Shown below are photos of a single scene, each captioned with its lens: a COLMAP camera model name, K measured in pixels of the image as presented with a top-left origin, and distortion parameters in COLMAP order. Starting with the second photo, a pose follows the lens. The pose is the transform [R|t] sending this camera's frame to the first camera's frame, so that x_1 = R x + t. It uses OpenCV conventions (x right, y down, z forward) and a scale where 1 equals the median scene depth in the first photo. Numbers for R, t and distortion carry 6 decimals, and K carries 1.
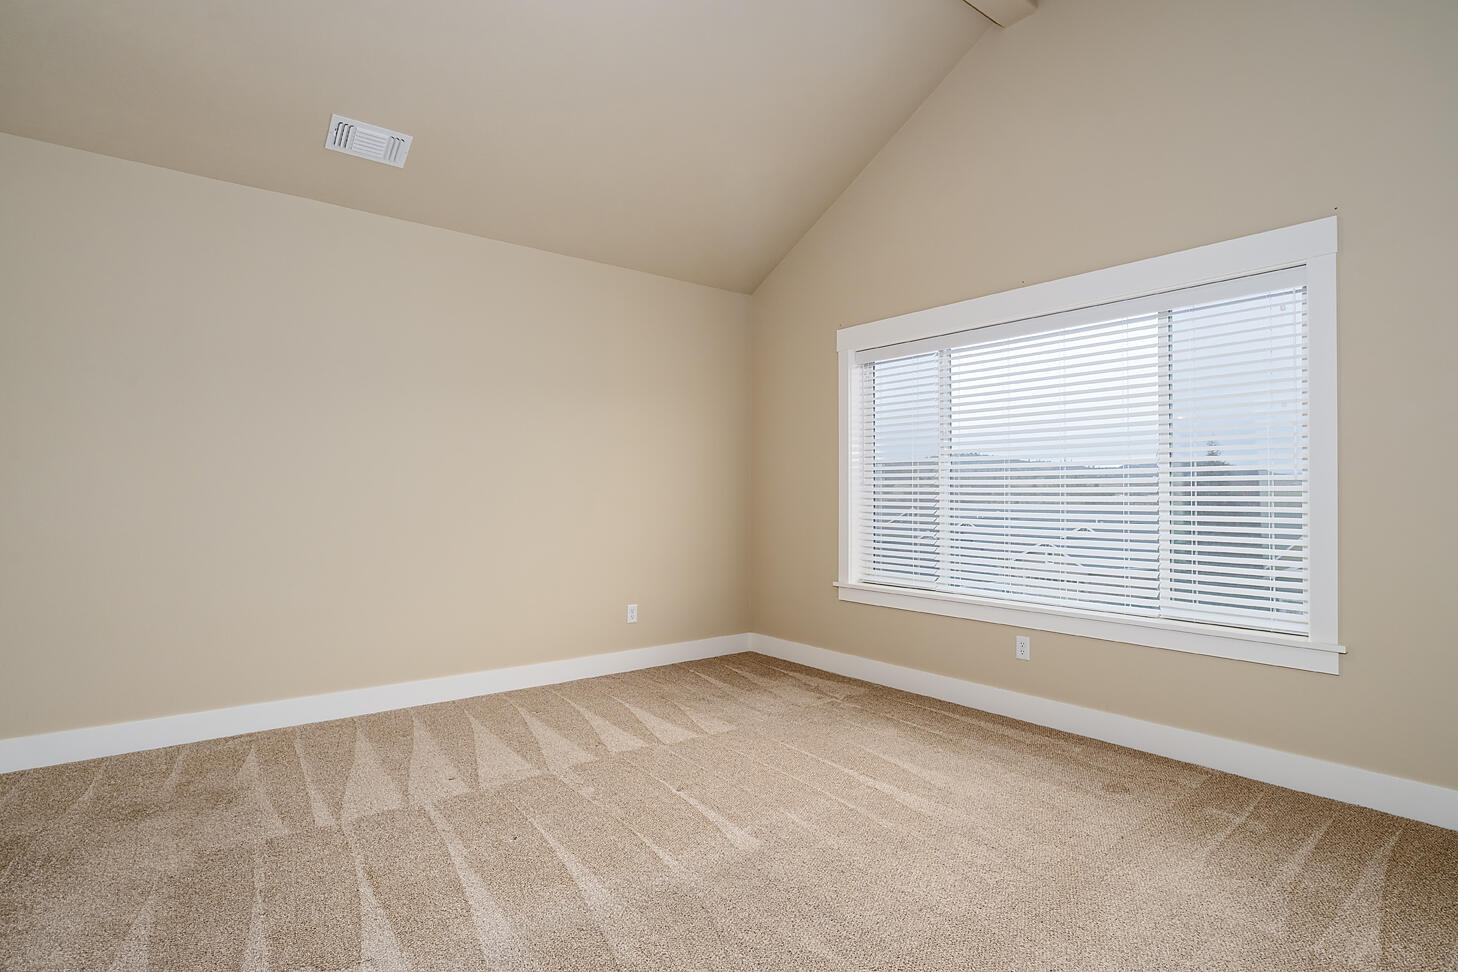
lens RADIAL K [[752.7, 0, 735.1], [0, 752.7, 485.5], [0, 0, 1]] dist [-0.003455, 0.000109]
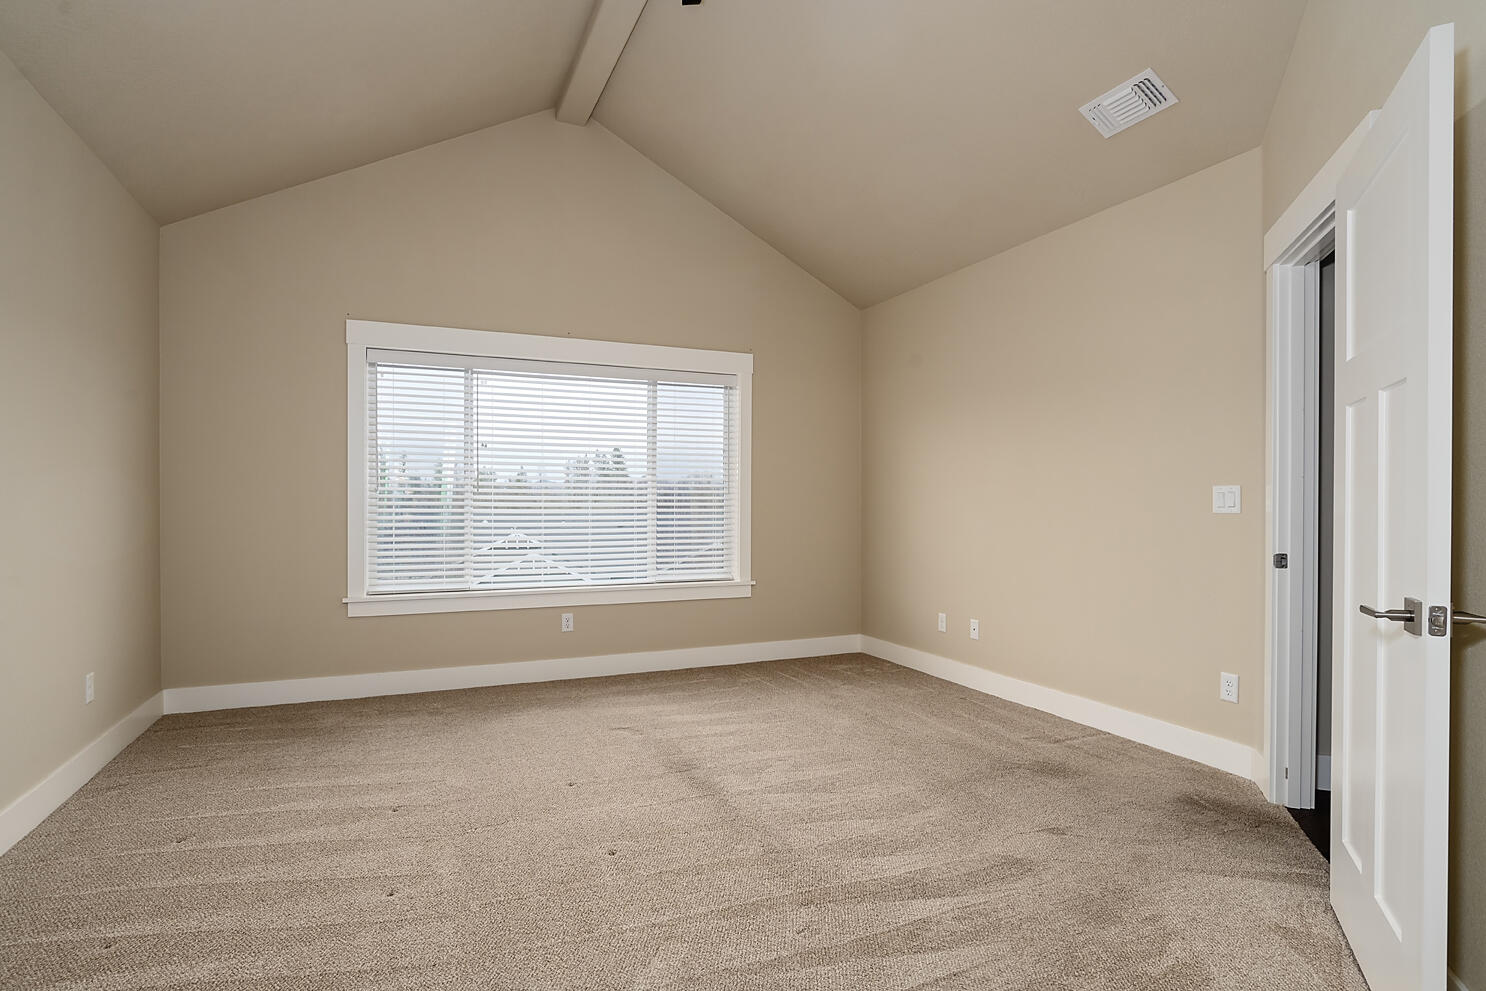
lens RADIAL K [[767.1, 0, 749.3], [0, 767.1, 495.0], [0, 0, 1]] dist [-0.003455, 0.000109]
pose [[0.262036, 0.004599, 0.965047, -0.844516], [-0.015635, 0.999878, -0.000520, -0.003554], [-0.964931, -0.014952, 0.262076, 0.395498]]
